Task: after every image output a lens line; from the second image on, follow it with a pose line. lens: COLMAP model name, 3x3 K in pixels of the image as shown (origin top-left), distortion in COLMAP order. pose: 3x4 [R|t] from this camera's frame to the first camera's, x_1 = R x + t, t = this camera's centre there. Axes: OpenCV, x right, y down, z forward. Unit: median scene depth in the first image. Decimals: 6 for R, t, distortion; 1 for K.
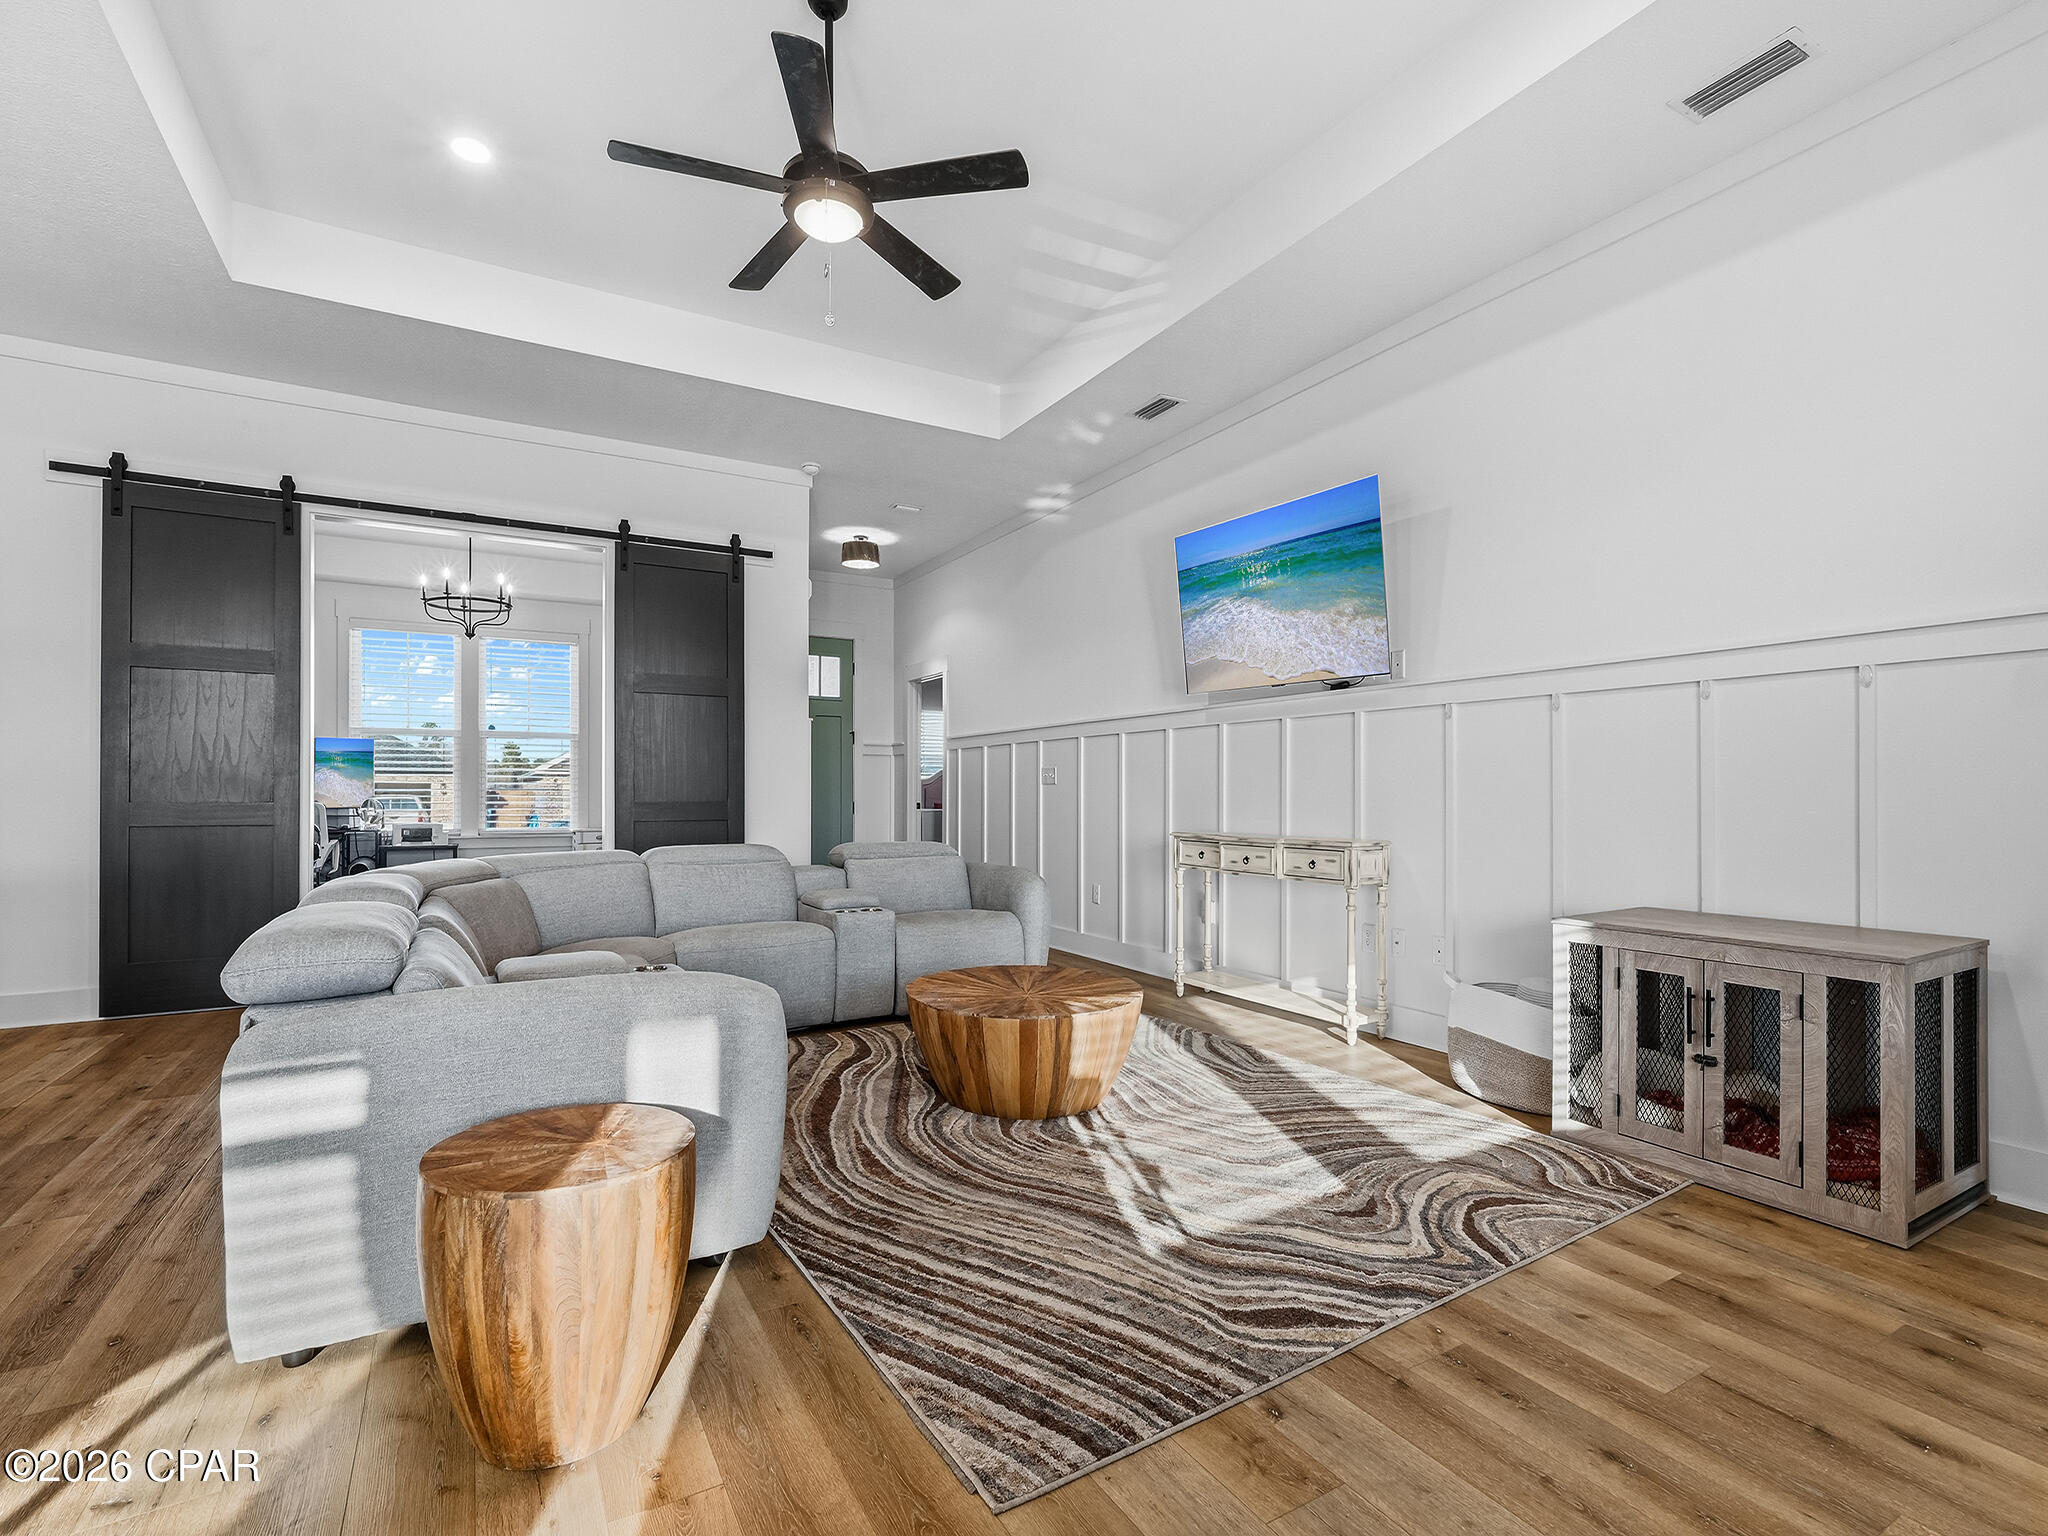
lens RADIAL K [[954.8, 0, 1024.2], [0, 954.8, 779.5], [0, 0, 1]] dist [-0.019096, 0.008527]
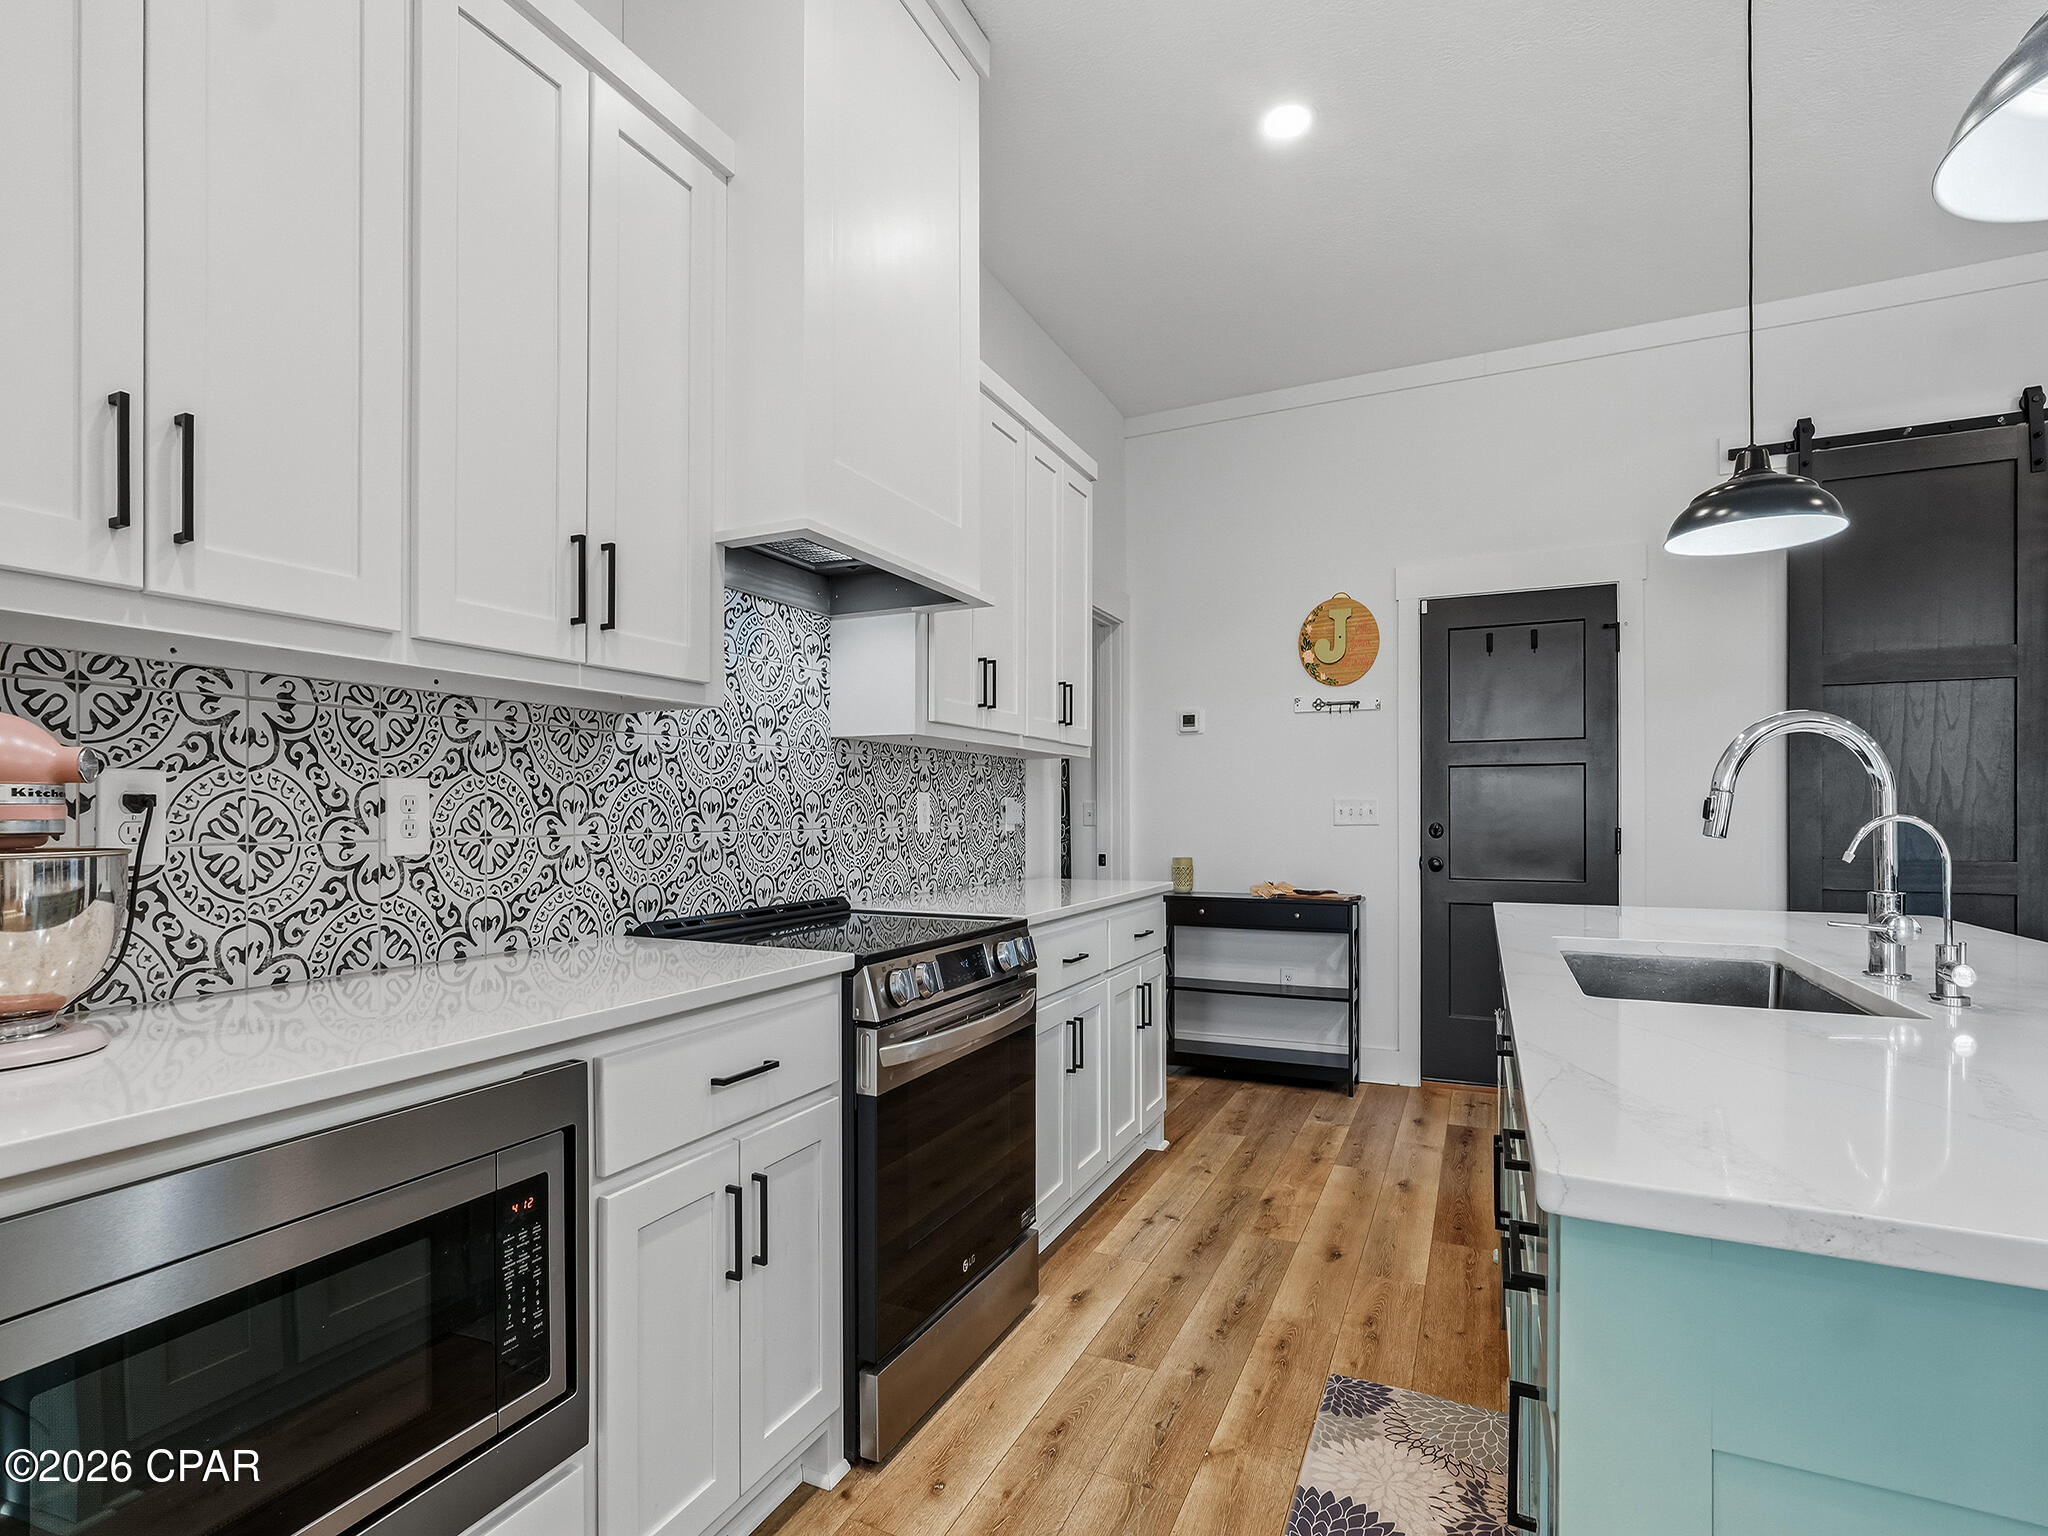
lens RADIAL K [[975.8, 0, 1035.1], [0, 975.8, 809.9], [0, 0, 1]] dist [-0.017734, 0.009413]
pose [[0.569566, -0.001845, -0.821943, -0.723025], [0.013962, 0.999875, 0.007430, -0.034555], [0.821827, -0.015708, 0.569521, 0.000431]]
